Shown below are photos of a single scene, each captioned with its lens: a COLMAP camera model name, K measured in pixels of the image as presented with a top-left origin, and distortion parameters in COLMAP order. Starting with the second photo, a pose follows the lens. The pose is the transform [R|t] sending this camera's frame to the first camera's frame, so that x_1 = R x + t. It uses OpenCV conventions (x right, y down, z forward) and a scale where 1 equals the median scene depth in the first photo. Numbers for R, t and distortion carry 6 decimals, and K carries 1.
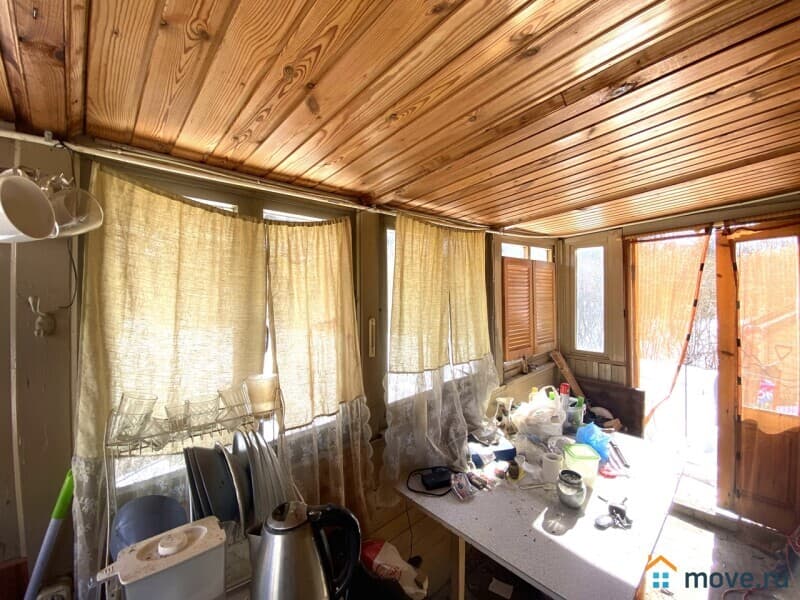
lens RADIAL K [[323.7, 0, 398.6], [0, 323.7, 296.9], [0, 0, 1]] dist [0.033074, -0.027972]
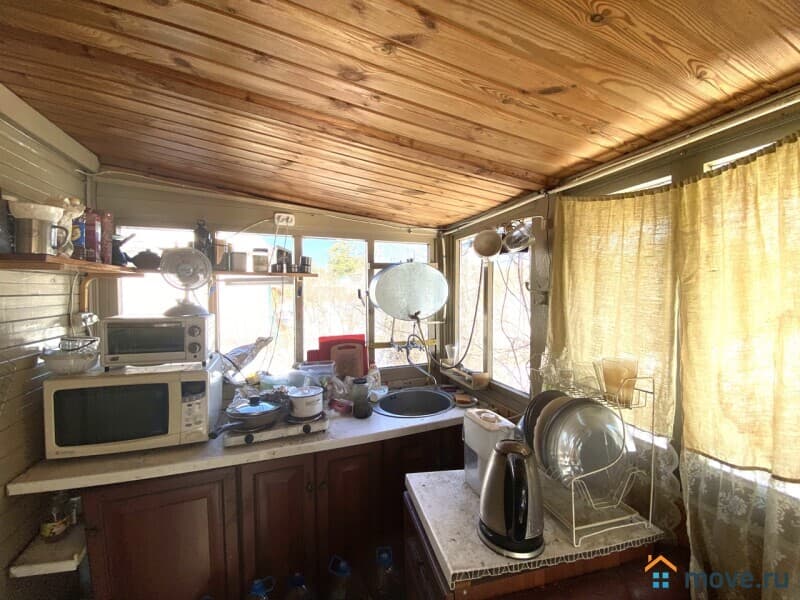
lens RADIAL K [[323.7, 0, 398.6], [0, 323.7, 296.9], [0, 0, 1]] dist [0.033074, -0.027972]
pose [[-0.379332, 0.014753, -0.925143, 0.707784], [0.004501, 0.999890, 0.014100, 0.040933], [0.925250, 0.001184, -0.379357, 0.751288]]
